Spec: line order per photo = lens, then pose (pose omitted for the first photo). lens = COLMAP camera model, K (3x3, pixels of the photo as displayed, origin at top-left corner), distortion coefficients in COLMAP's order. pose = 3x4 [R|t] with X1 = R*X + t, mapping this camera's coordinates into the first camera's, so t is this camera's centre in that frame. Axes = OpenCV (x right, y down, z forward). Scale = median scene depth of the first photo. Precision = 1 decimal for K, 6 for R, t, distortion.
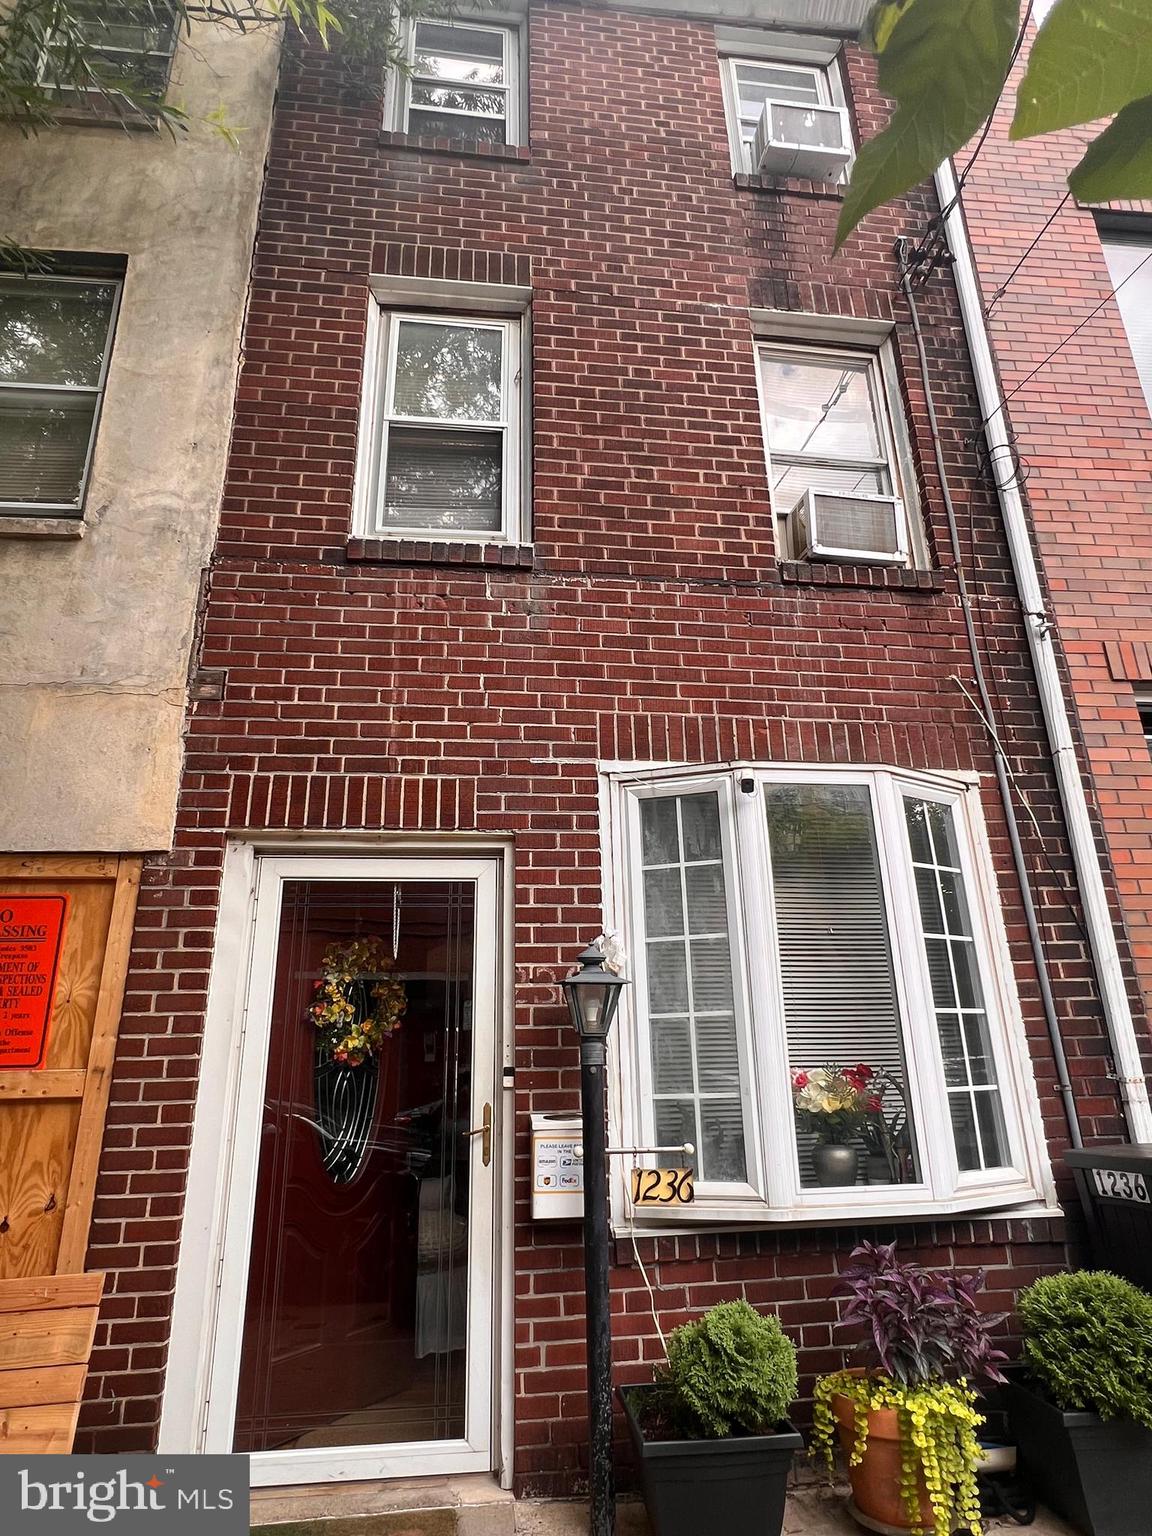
lens RADIAL K [[889.9, 0, 569.5], [0, 889.9, 760.5], [0, 0, 1]] dist [-0.004697, 0.006685]
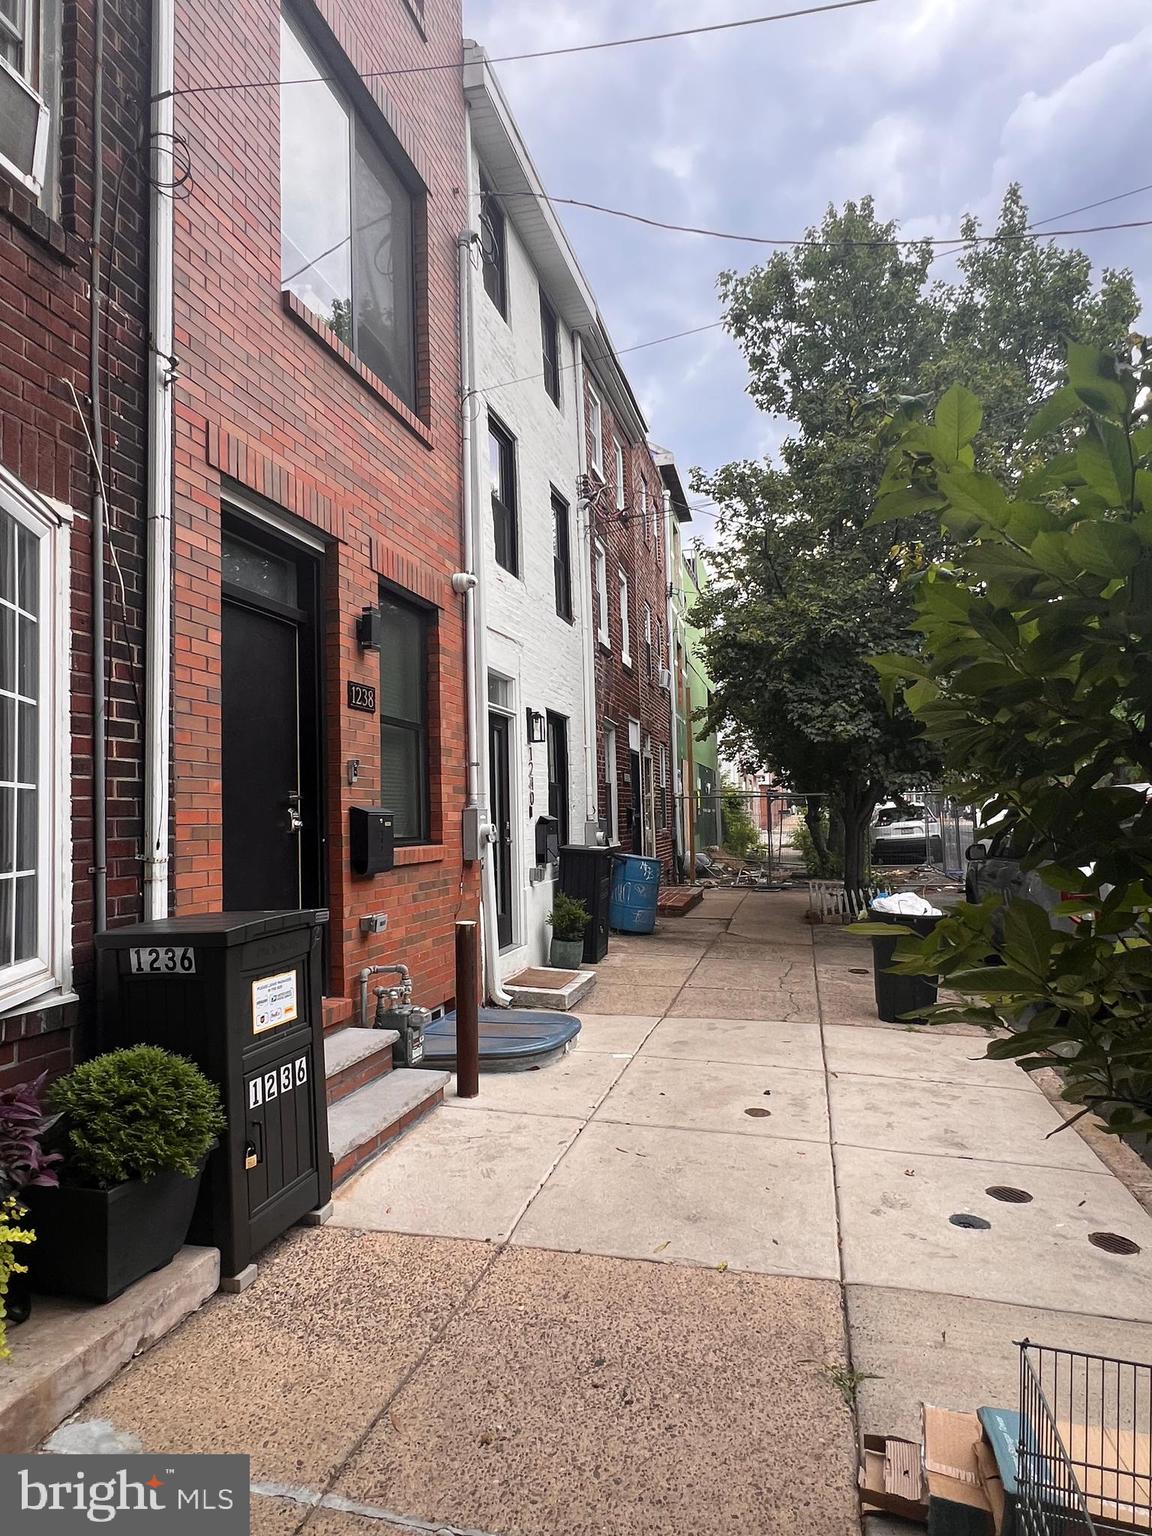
lens RADIAL K [[889.9, 0, 581.9], [0, 889.9, 767.2], [0, 0, 1]] dist [-0.004697, 0.006685]
pose [[0.351245, 0.071943, 0.933515, -0.128081], [-0.292248, 0.955653, 0.036313, 0.075036], [-0.889504, -0.285573, 0.356694, 0.223487]]
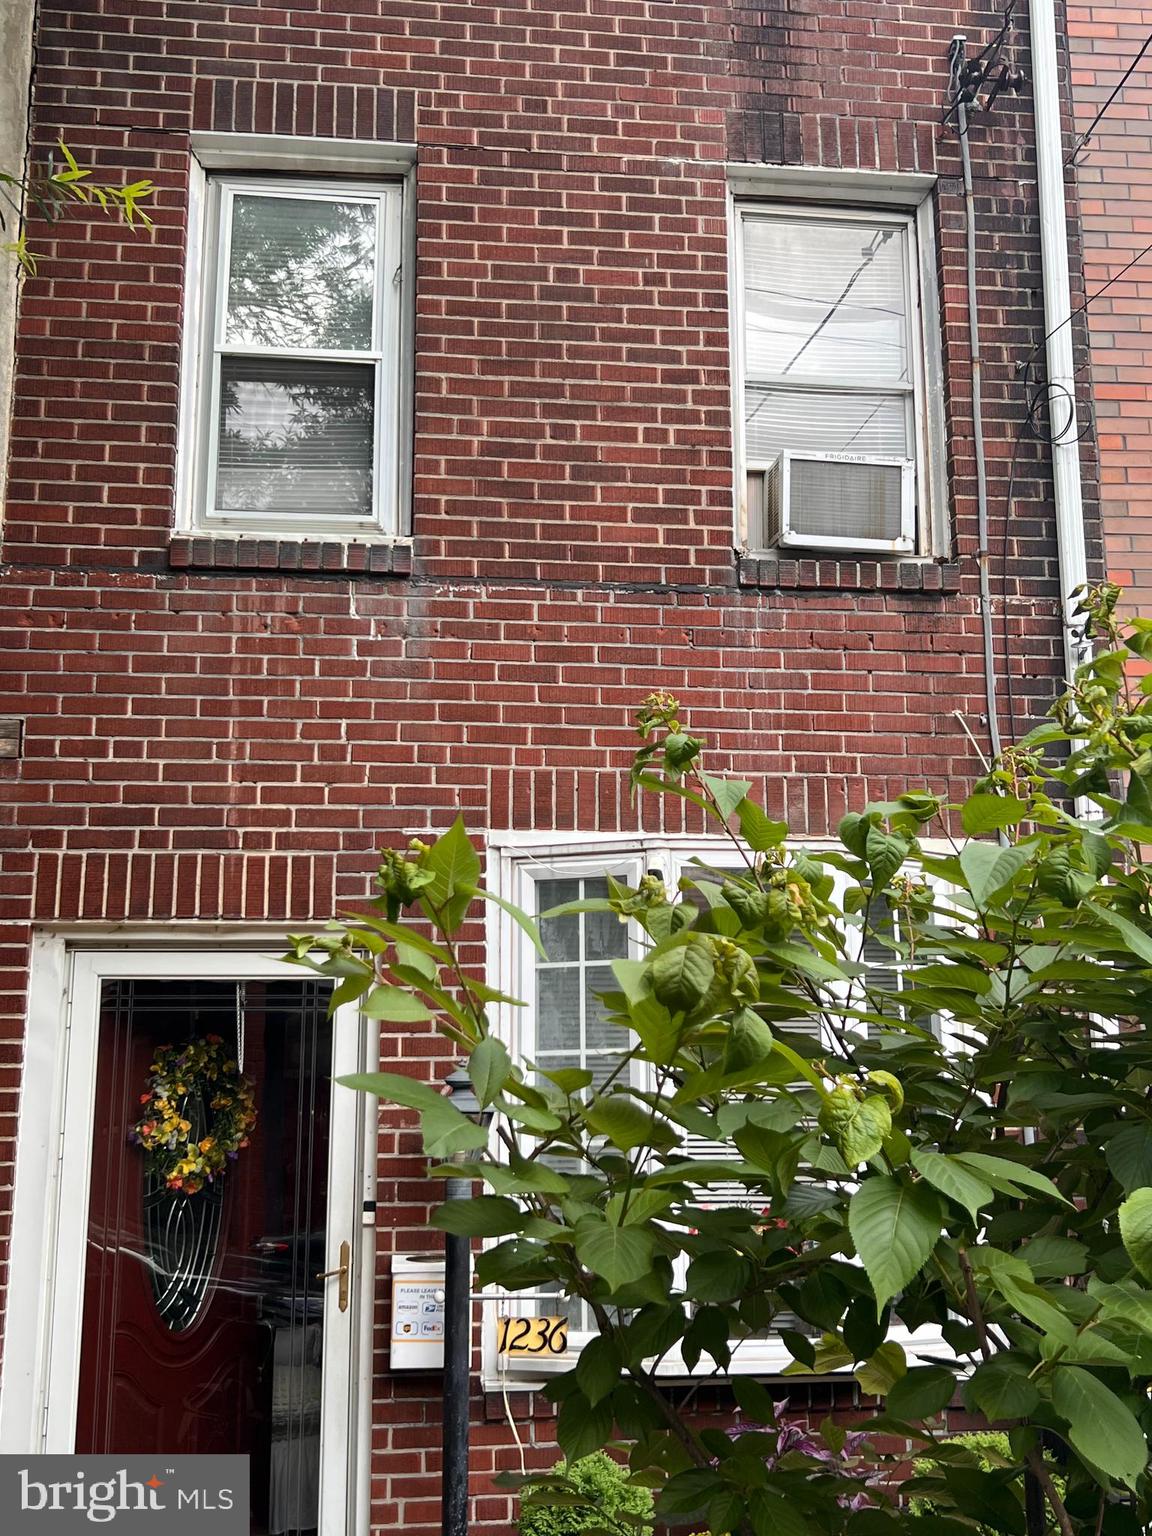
lens RADIAL K [[1708.4, 0, 580.0], [0, 1708.4, 769.7], [0, 0, 1]] dist [0.049855, 0.000000]
pose [[0.999865, 0.009811, -0.013149, 0.131494], [-0.008144, 0.992579, 0.121330, -0.234581], [0.014242, -0.121207, 0.992525, -0.511499]]
